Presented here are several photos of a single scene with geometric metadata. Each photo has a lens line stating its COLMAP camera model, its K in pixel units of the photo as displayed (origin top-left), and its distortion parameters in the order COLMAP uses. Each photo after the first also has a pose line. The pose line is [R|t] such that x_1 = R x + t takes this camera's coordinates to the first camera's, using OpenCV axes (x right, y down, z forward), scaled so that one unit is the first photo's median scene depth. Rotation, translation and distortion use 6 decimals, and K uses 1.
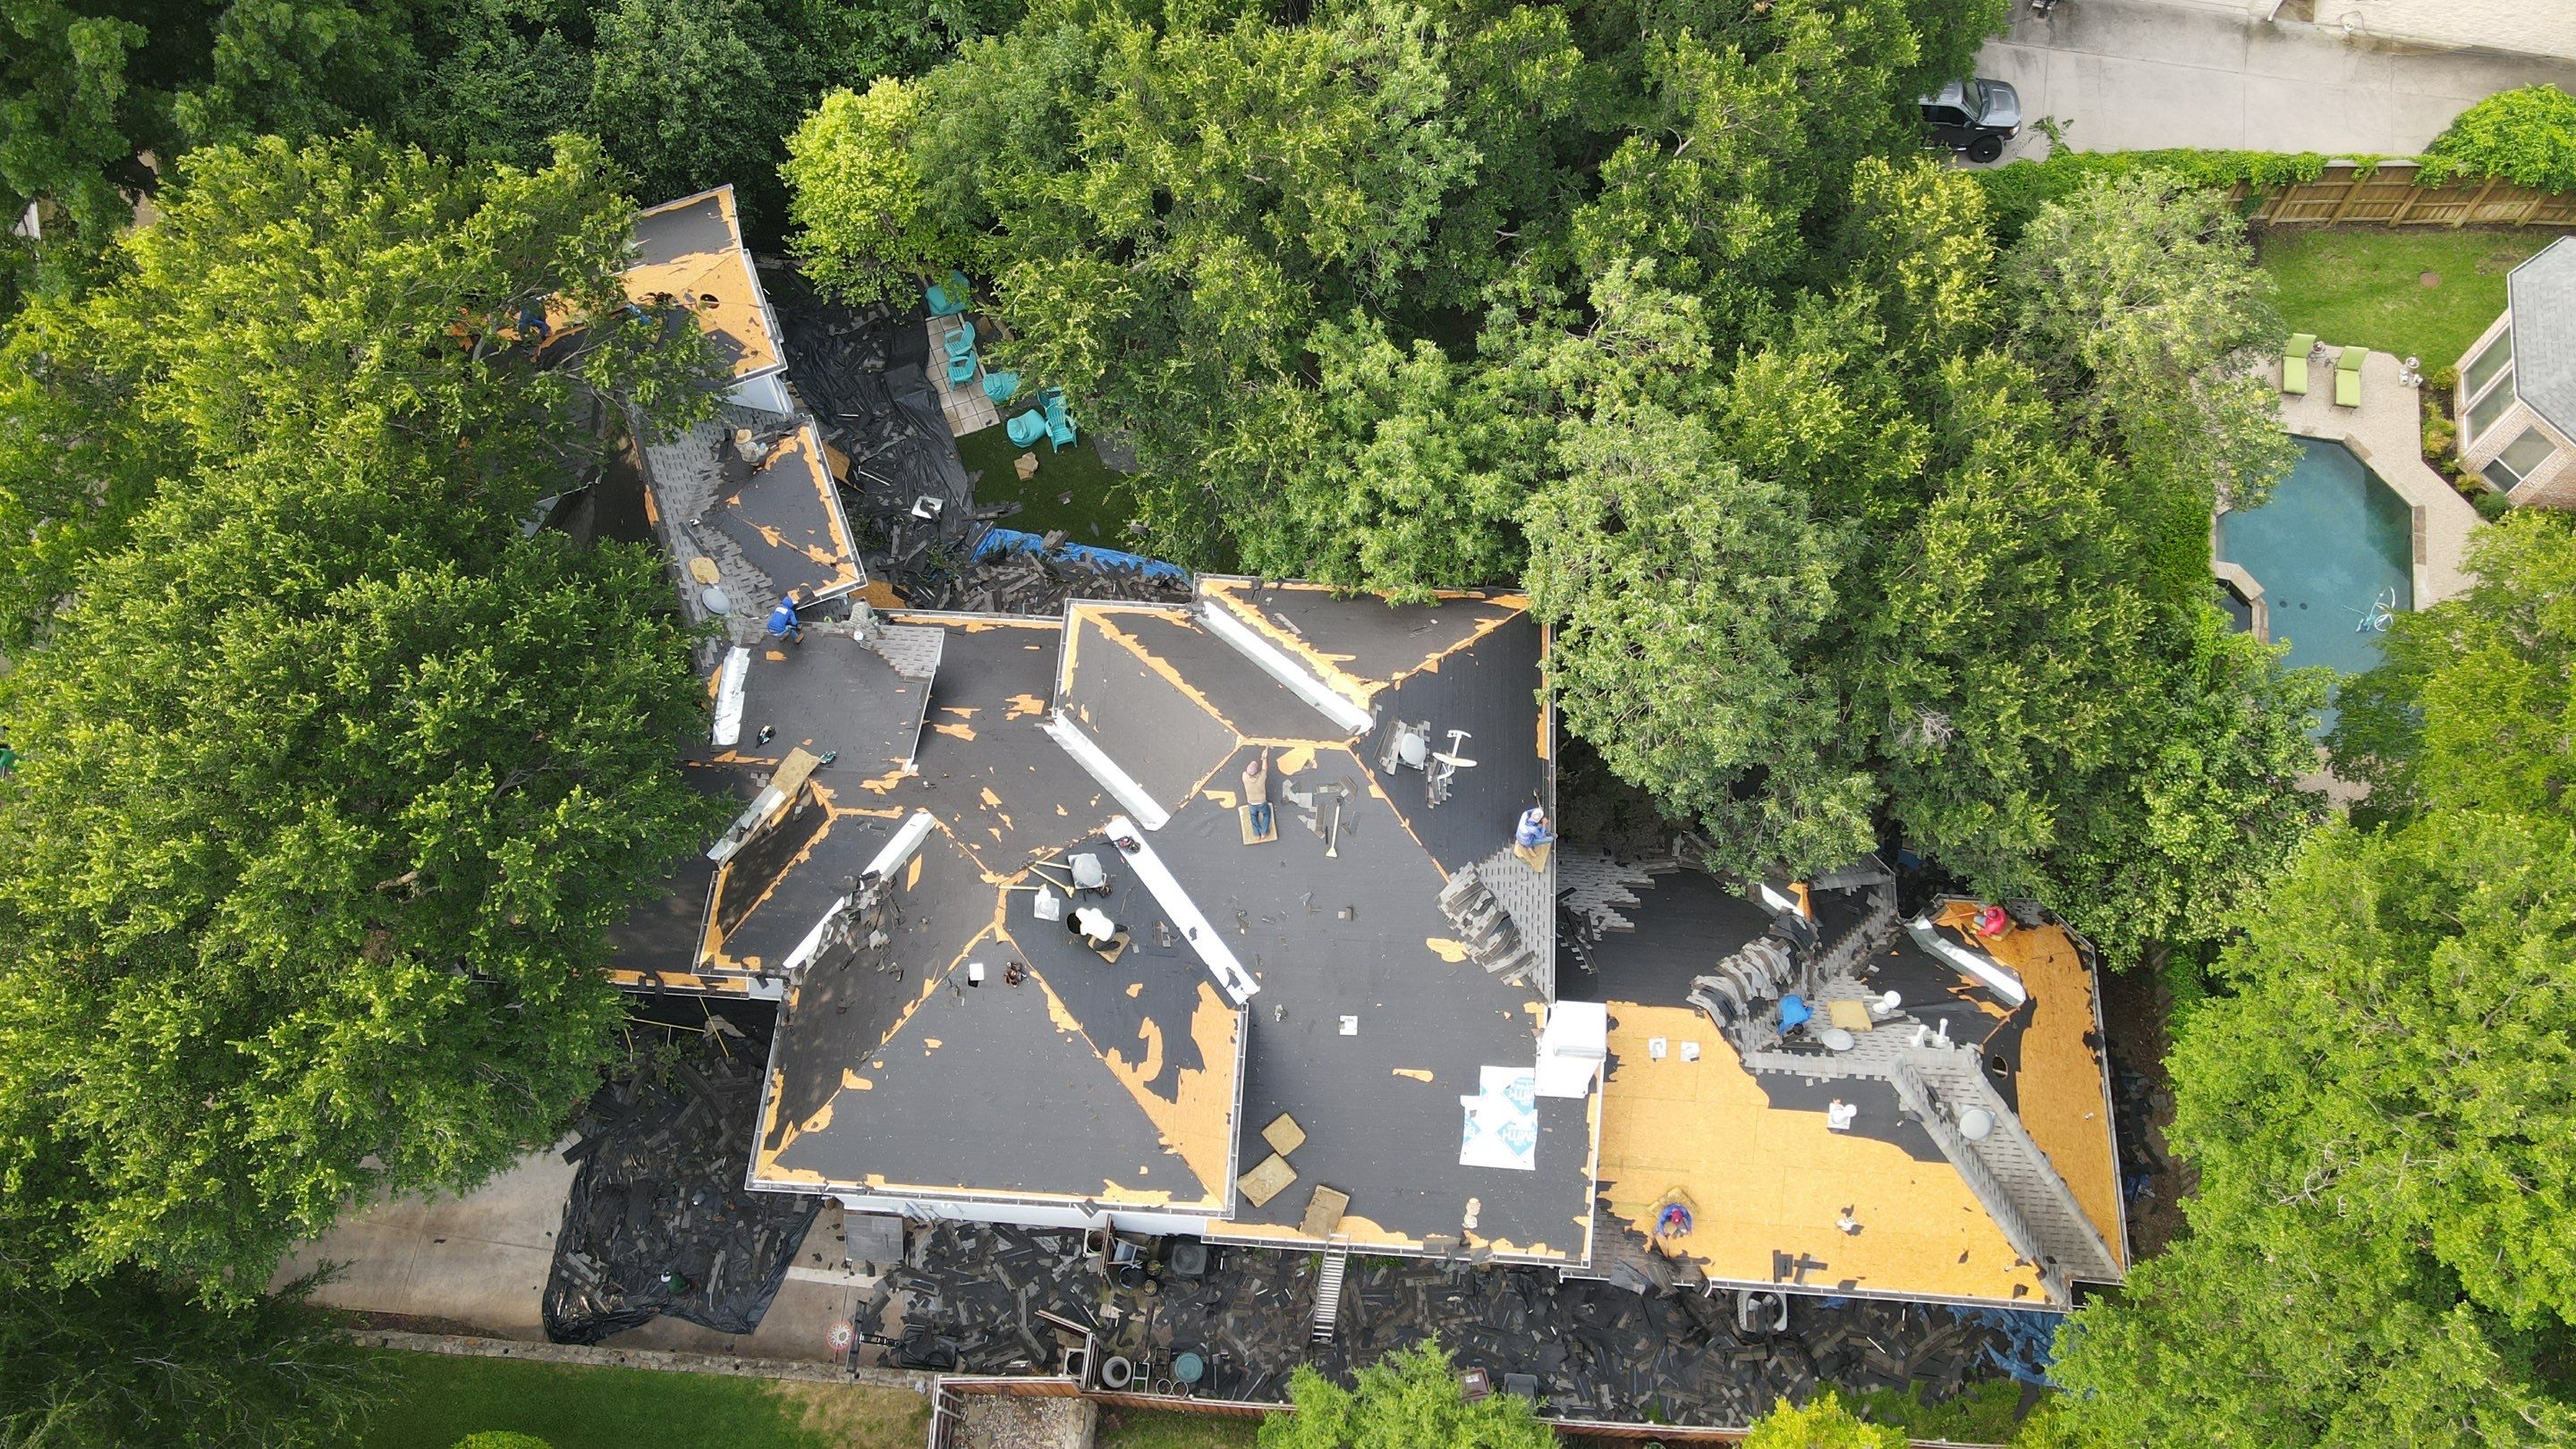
lens RADIAL K [[1876.1, 0, 1278.5], [0, 1876.1, 737.9], [0, 0, 1]] dist [-0.011633, 0.052055]
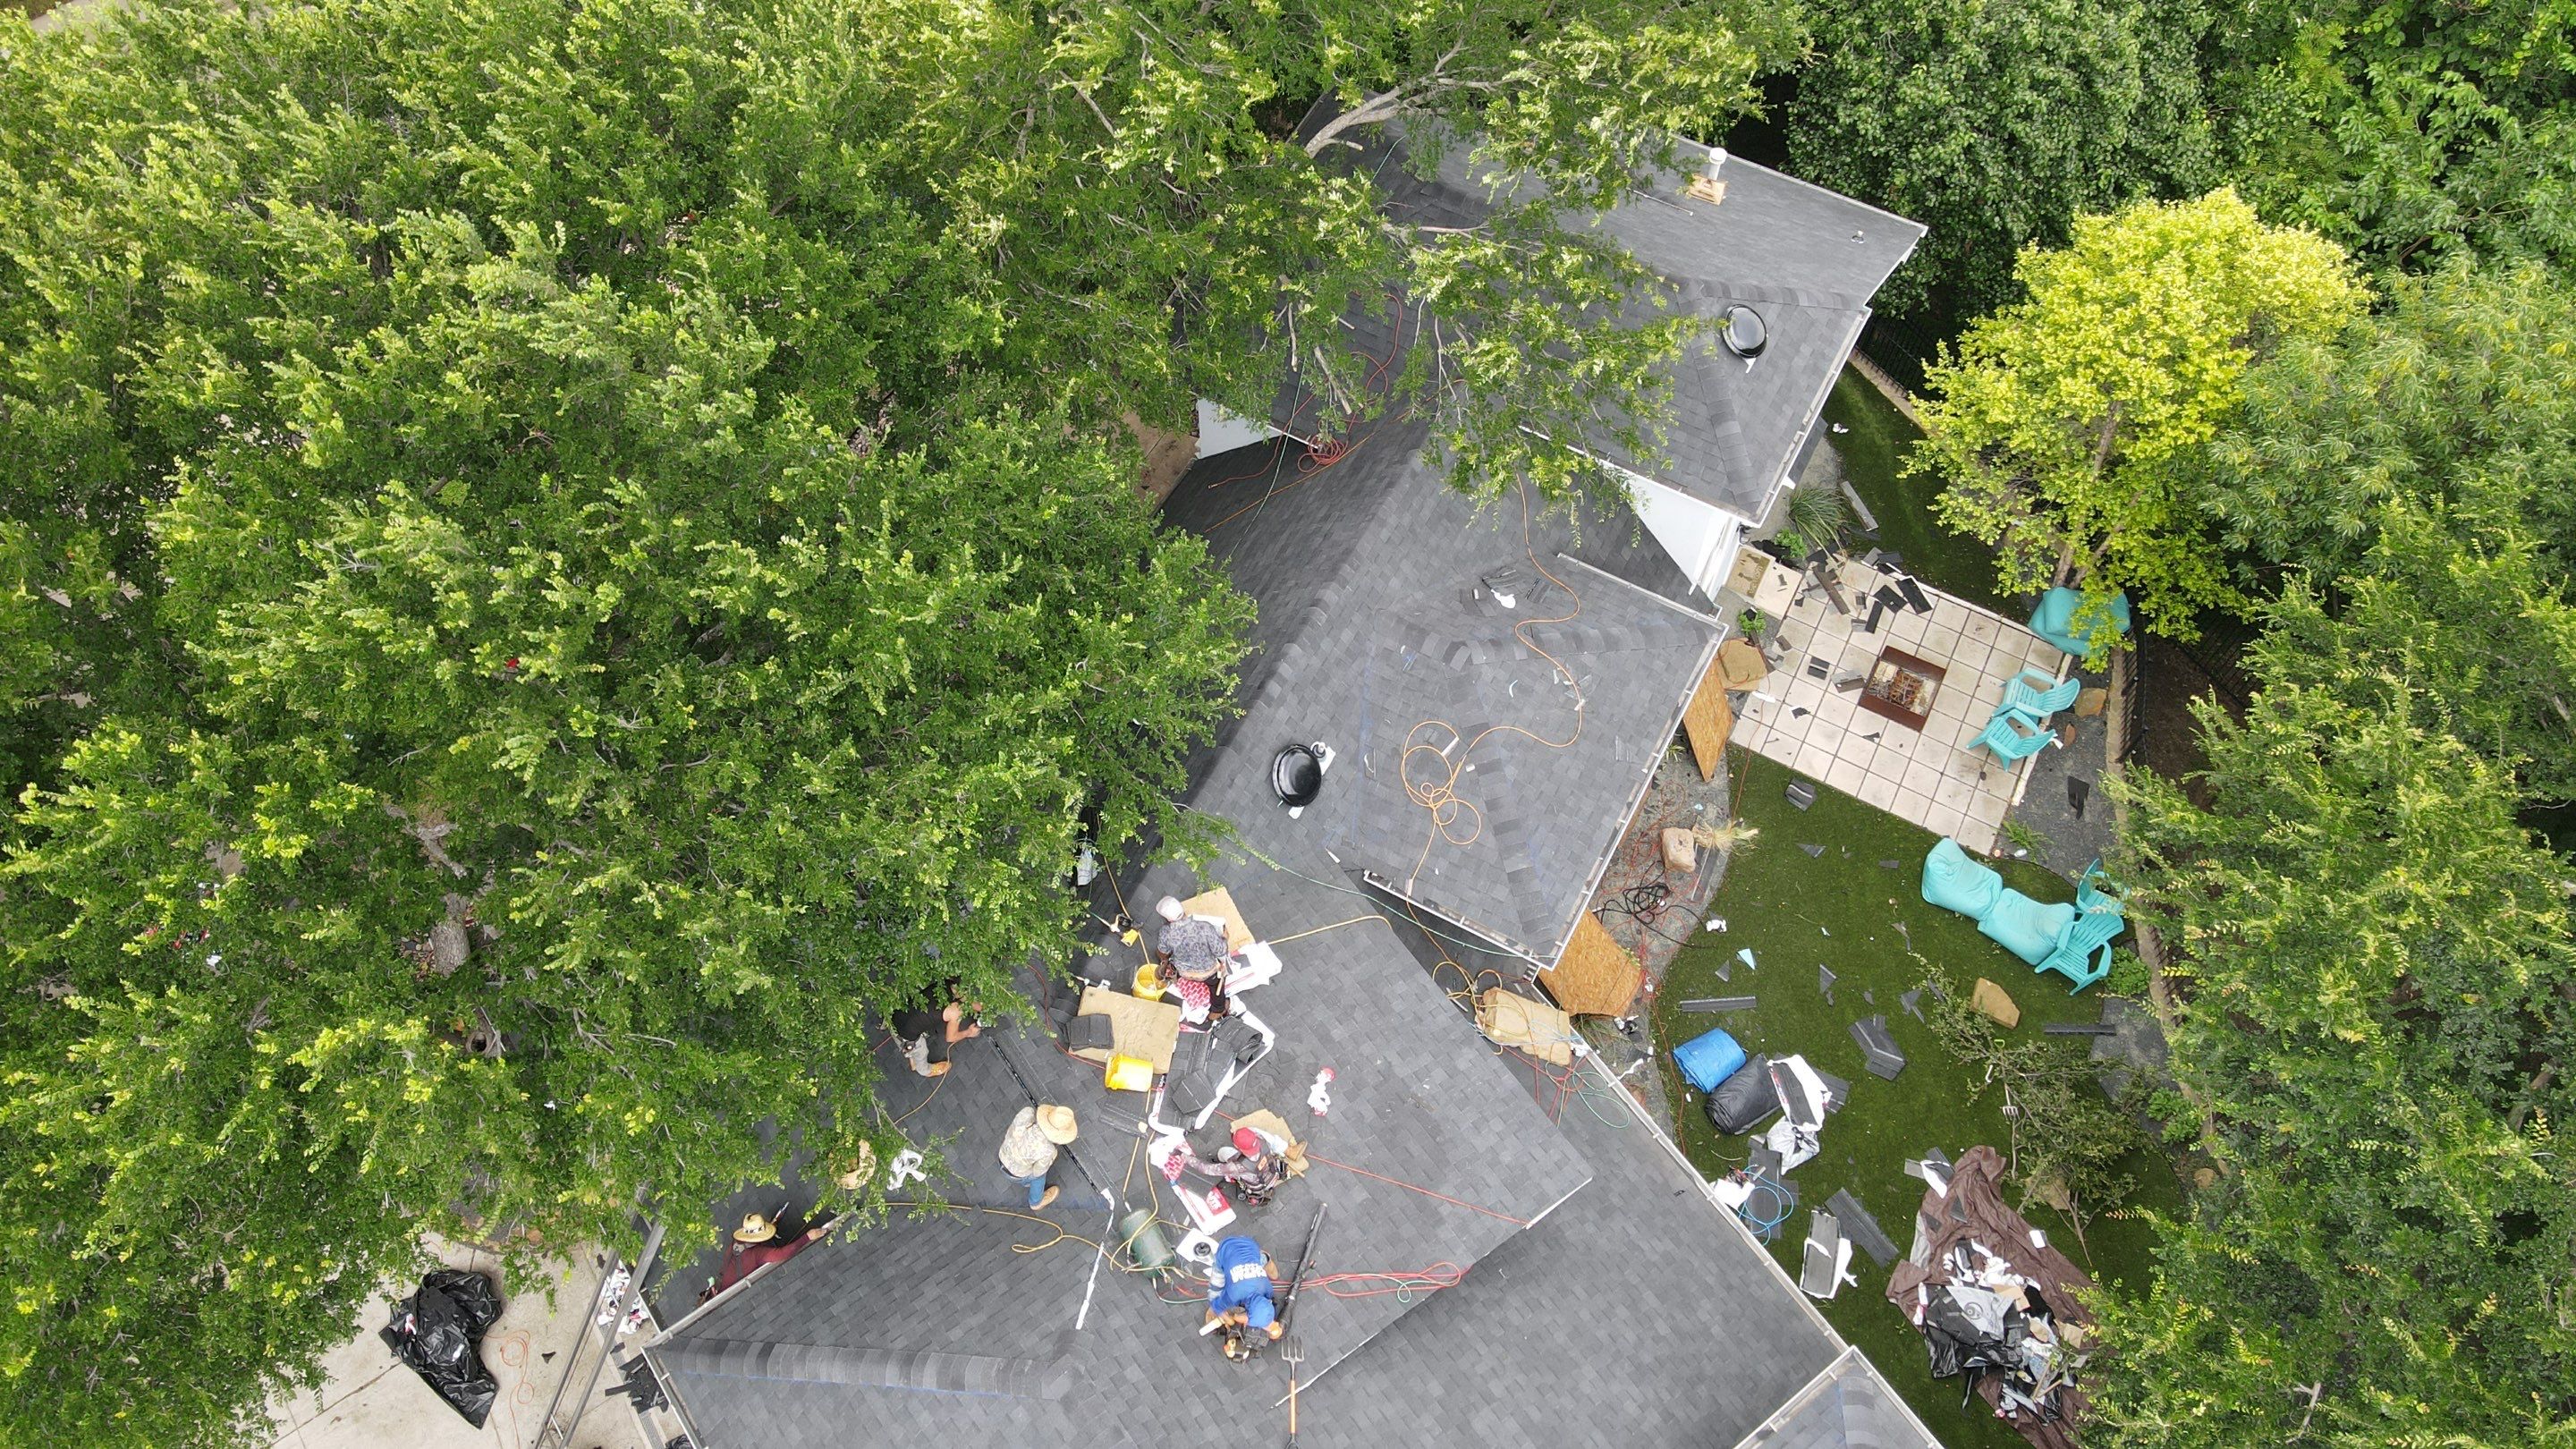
lens RADIAL K [[1888.6, 0, 1282.5], [0, 1888.6, 735.1], [0, 0, 1]] dist [-0.024127, 0.052923]
pose [[0.647744, 0.672444, -0.358116, -0.145490], [-0.698342, 0.711957, 0.073731, -0.122050], [0.304543, 0.202329, 0.930761, 0.578017]]
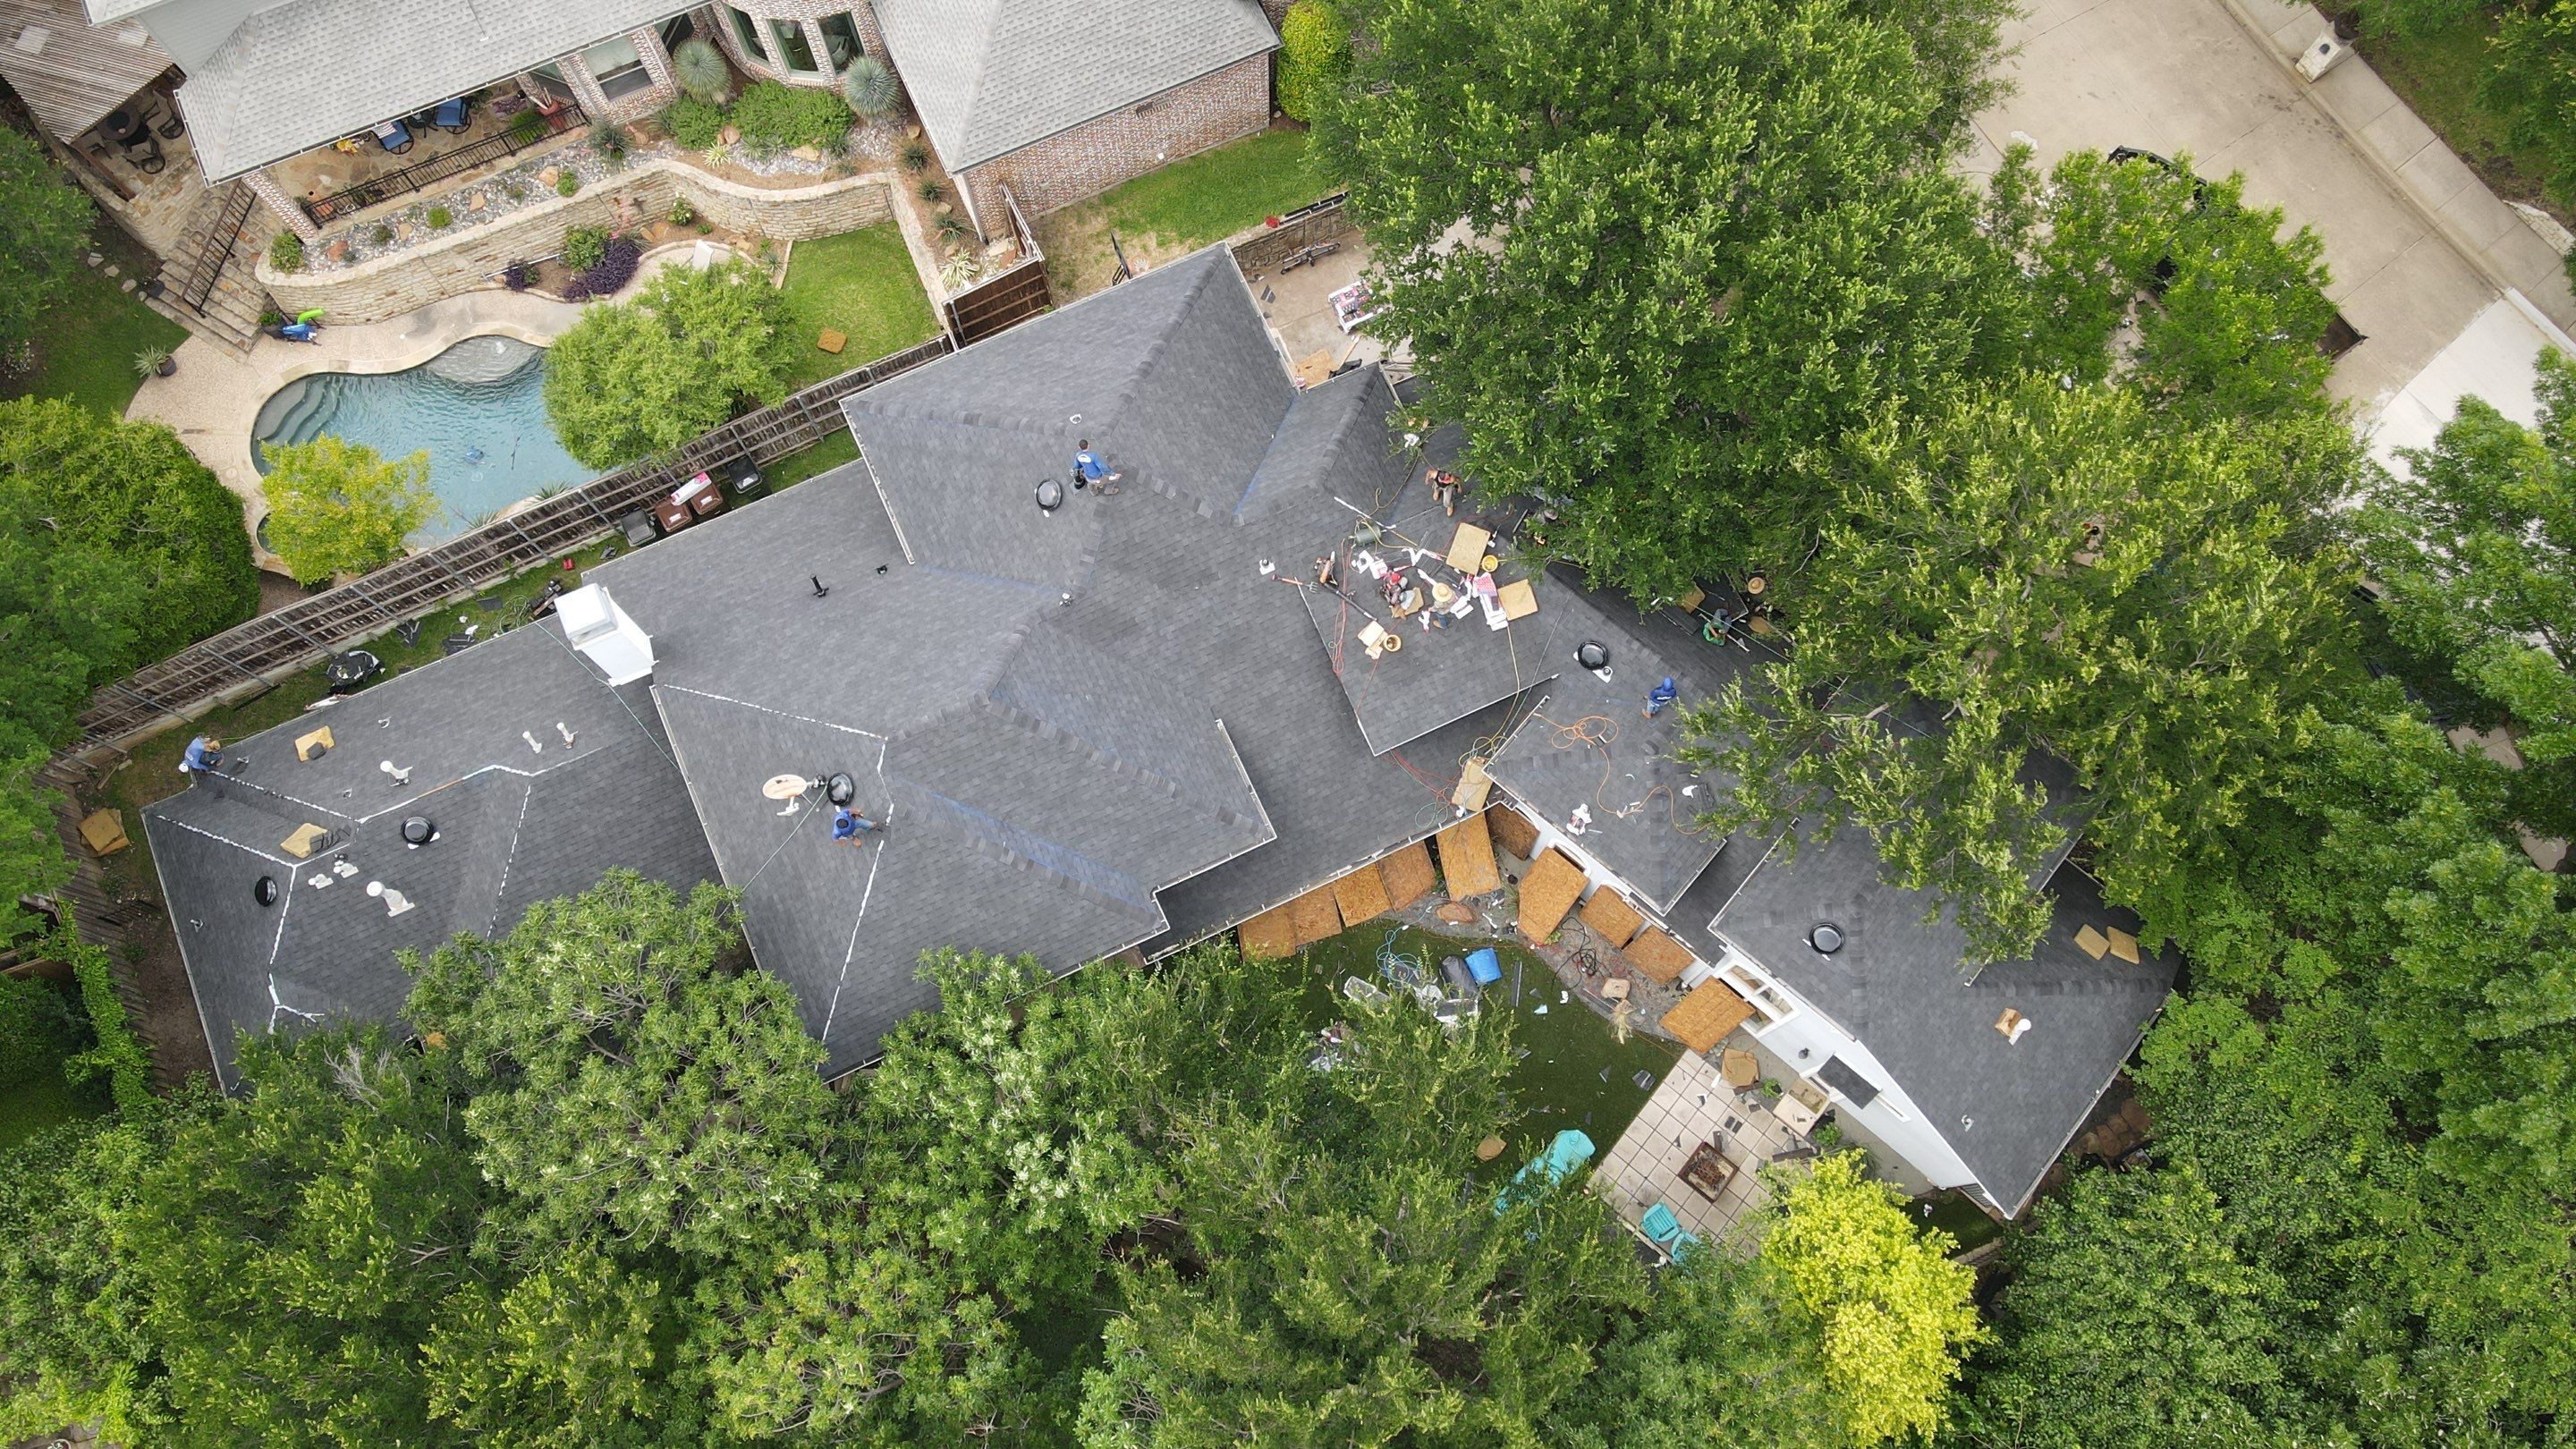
lens RADIAL K [[1876.1, 0, 1278.5], [0, 1876.1, 737.9], [0, 0, 1]] dist [-0.011633, 0.052055]
pose [[-0.878988, 0.463927, -0.110234, -0.035543], [-0.425027, -0.657448, 0.622185, -0.669620], [0.216175, 0.593745, 0.775071, 0.257600]]
